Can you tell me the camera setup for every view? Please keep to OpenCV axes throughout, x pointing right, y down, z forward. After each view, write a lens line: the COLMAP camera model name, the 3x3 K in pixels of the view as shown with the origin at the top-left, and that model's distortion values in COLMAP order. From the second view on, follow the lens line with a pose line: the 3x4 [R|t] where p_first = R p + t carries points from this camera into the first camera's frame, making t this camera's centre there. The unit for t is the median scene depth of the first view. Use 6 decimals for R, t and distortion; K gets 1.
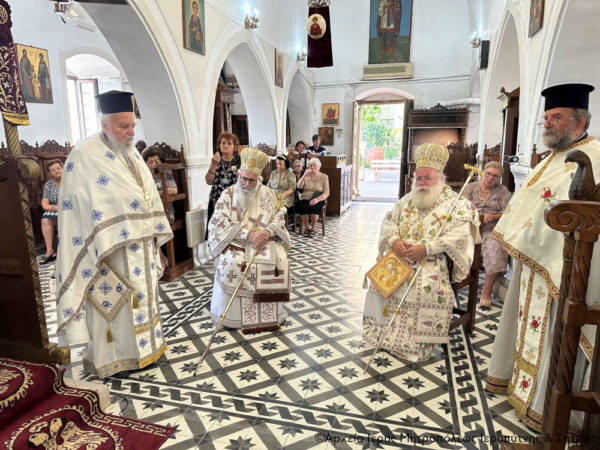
lens RADIAL K [[439.0, 0, 300.0], [0, 439.0, 225.0], [0, 0, 1]] dist [0.043791, -0.036613]
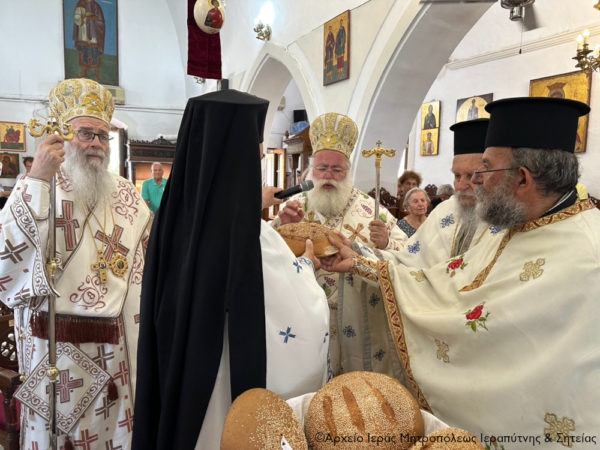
lens RADIAL K [[427.2, 0, 292.1], [0, 427.2, 224.7], [0, 0, 1]] dist [0.004785, 0.003073]
pose [[0.725713, -0.056551, 0.685670, -0.146658], [0.096014, 0.995188, -0.019543, -0.069216], [-0.681265, 0.080017, 0.727650, 0.260425]]
